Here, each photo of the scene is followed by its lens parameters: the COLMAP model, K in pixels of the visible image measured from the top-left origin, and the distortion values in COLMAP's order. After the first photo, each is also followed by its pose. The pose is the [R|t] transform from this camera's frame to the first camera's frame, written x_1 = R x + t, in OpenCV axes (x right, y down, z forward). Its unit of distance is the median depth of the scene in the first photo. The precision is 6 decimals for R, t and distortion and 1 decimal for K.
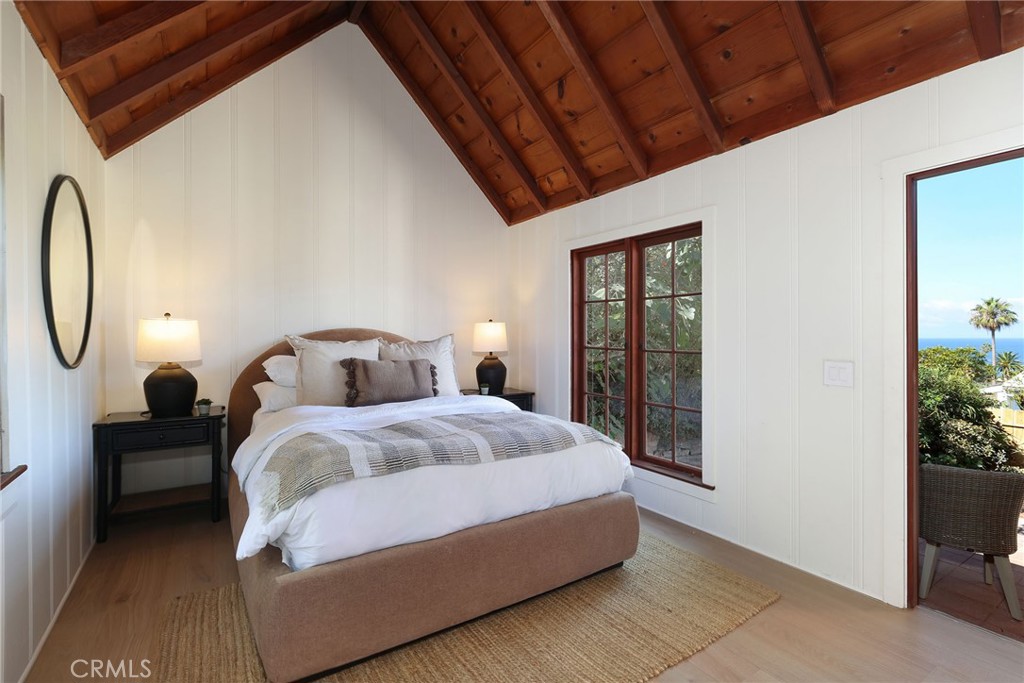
lens RADIAL K [[456.8, 0, 512.5], [0, 456.8, 338.3], [0, 0, 1]] dist [0.005025, -0.000604]
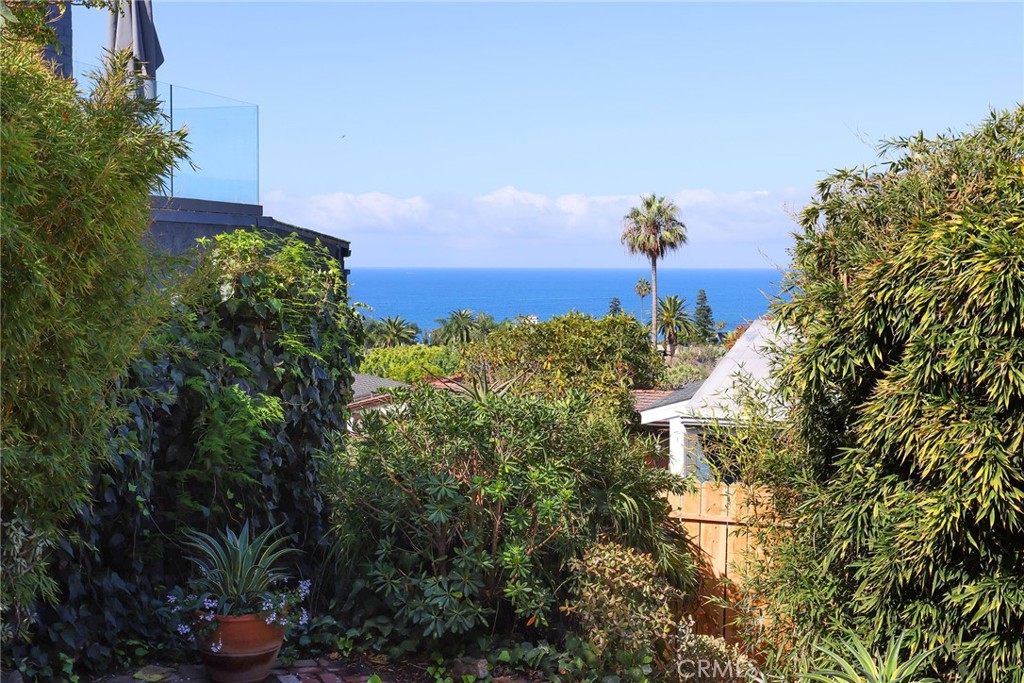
lens RADIAL K [[1242.2, 0, 511.6], [0, 1242.2, 339.4], [0, 0, 1]] dist [0.047349, 0.000000]
pose [[0.767449, -0.040818, 0.639809, 0.163423], [0.005616, 0.998361, 0.056957, -0.024704], [-0.641085, -0.040119, 0.766421, 0.168754]]
